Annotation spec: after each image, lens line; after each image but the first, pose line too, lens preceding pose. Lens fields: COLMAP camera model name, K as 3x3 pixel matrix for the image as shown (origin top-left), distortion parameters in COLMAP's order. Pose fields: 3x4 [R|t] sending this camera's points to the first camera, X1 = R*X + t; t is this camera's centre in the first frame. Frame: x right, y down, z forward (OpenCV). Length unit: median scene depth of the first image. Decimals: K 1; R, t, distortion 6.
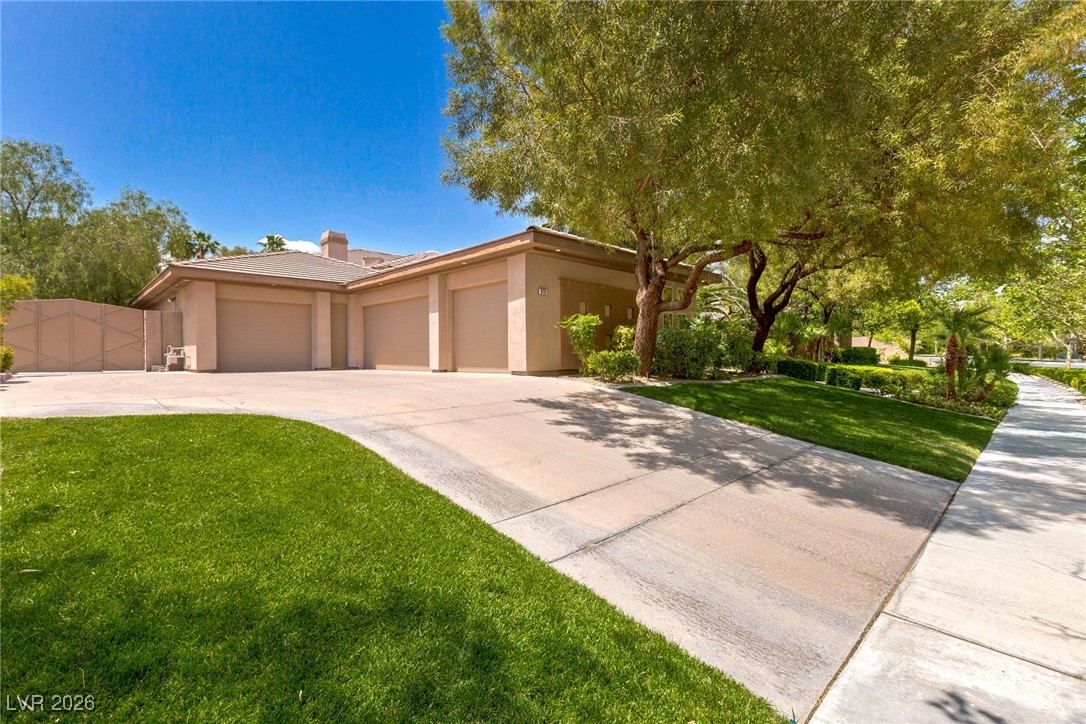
lens RADIAL K [[485.0, 0, 543.0], [0, 485.0, 362.0], [0, 0, 1]] dist [-0.000624, -0.000087]
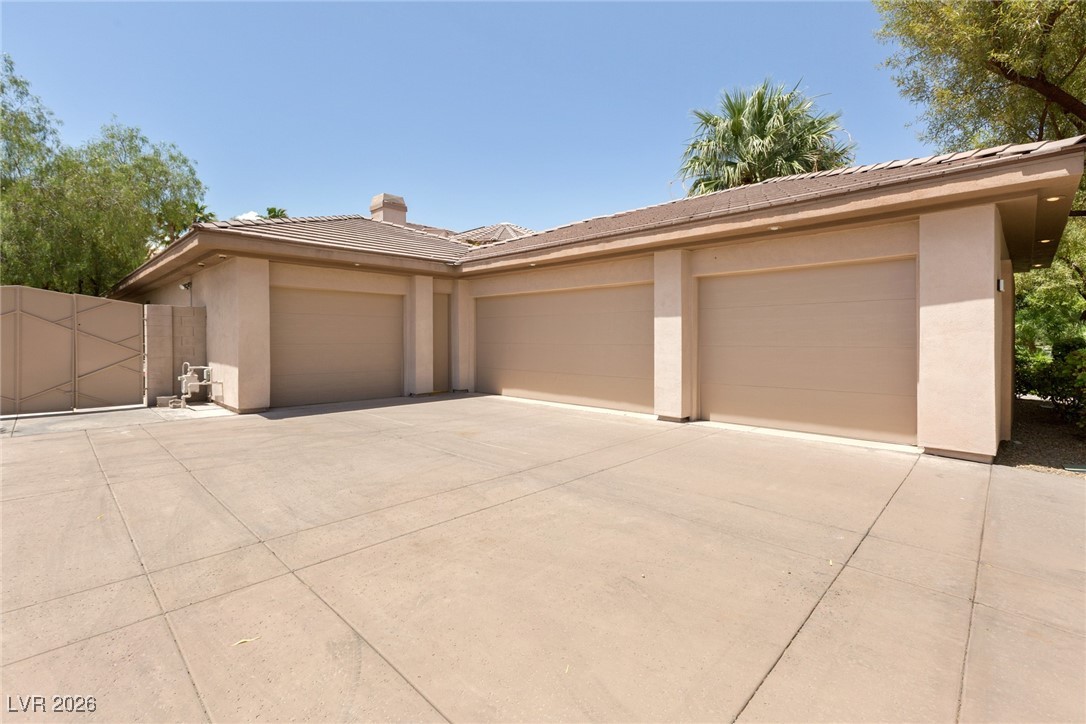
lens RADIAL K [[487.1, 0, 540.3], [0, 487.1, 344.4], [0, 0, 1]] dist [-0.011768, 0.008469]
pose [[0.999676, 0.007036, 0.024470, -0.336495], [-0.007081, 0.999973, 0.001755, -0.059836], [-0.024457, -0.001928, 0.999699, 0.374996]]
